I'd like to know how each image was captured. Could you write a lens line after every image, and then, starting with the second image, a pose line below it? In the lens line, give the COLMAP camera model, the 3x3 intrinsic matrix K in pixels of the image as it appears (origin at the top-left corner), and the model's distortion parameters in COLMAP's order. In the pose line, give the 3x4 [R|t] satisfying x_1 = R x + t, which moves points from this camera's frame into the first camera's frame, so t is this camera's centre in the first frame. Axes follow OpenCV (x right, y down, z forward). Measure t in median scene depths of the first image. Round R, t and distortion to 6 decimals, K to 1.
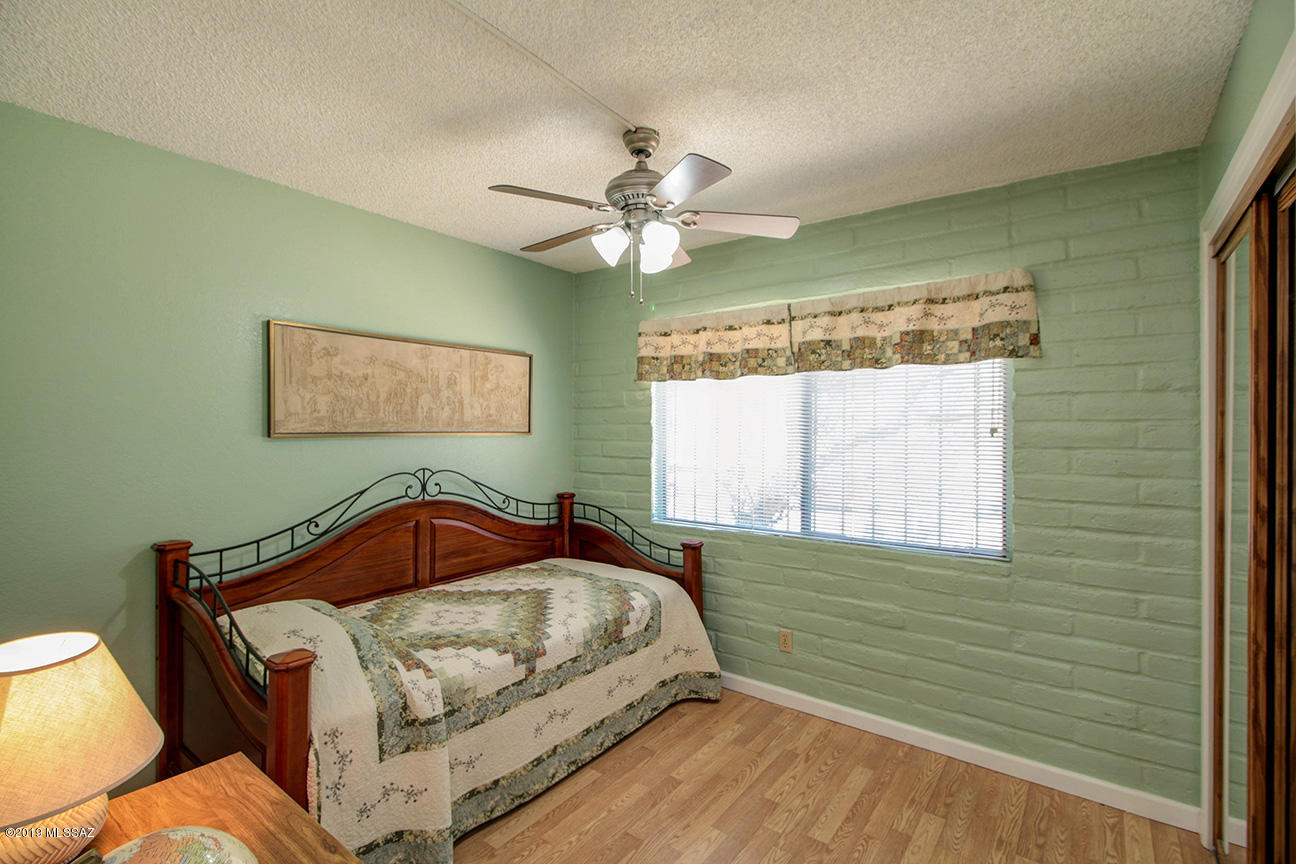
lens RADIAL K [[595.7, 0, 617.5], [0, 595.7, 436.0], [0, 0, 1]] dist [-0.003620, -0.001615]
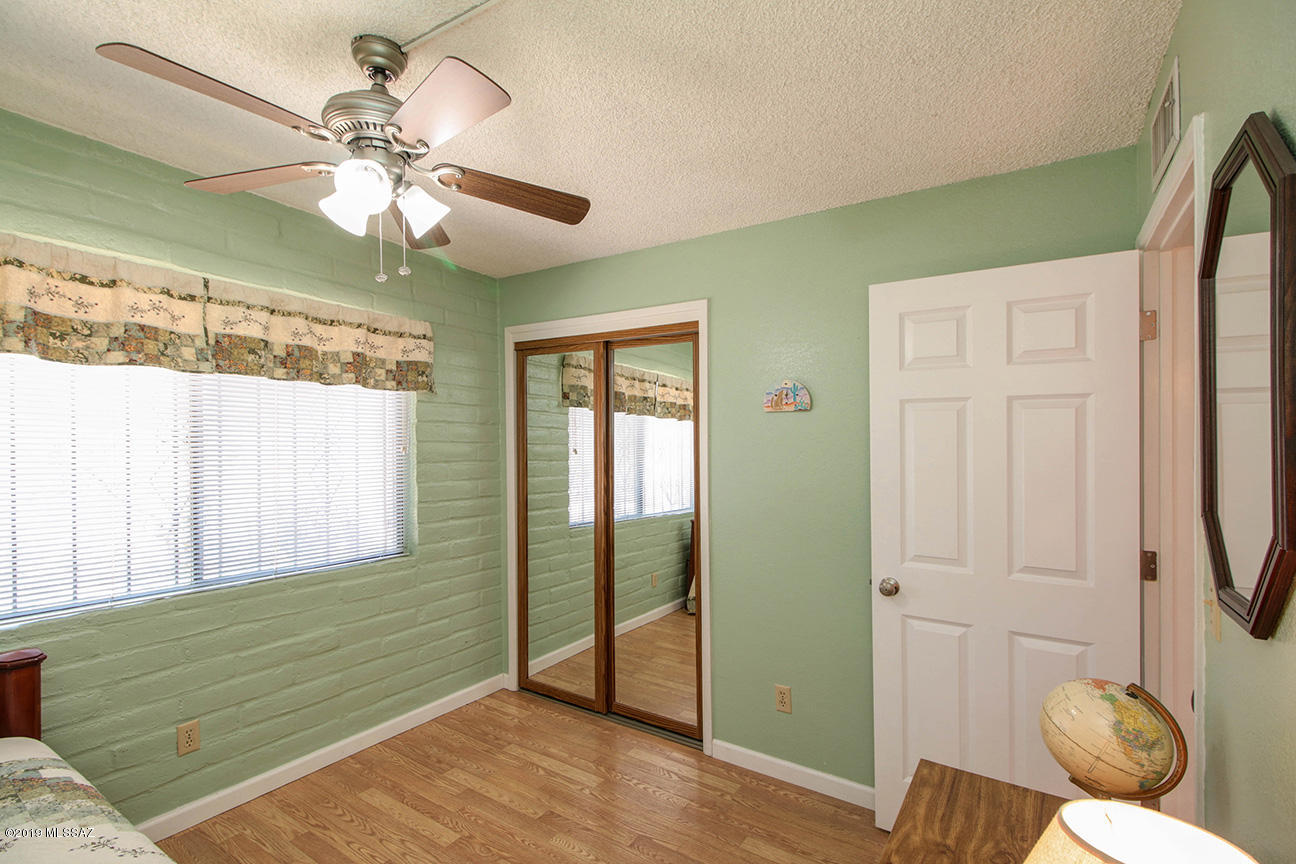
lens RADIAL K [[595.7, 0, 646.8], [0, 595.7, 441.8], [0, 0, 1]] dist [-0.003620, -0.001615]
pose [[-0.116887, 0.005363, 0.993131, -0.557509], [-0.002466, 0.999981, -0.005691, -0.016100], [-0.993142, -0.003114, -0.116872, 0.584562]]
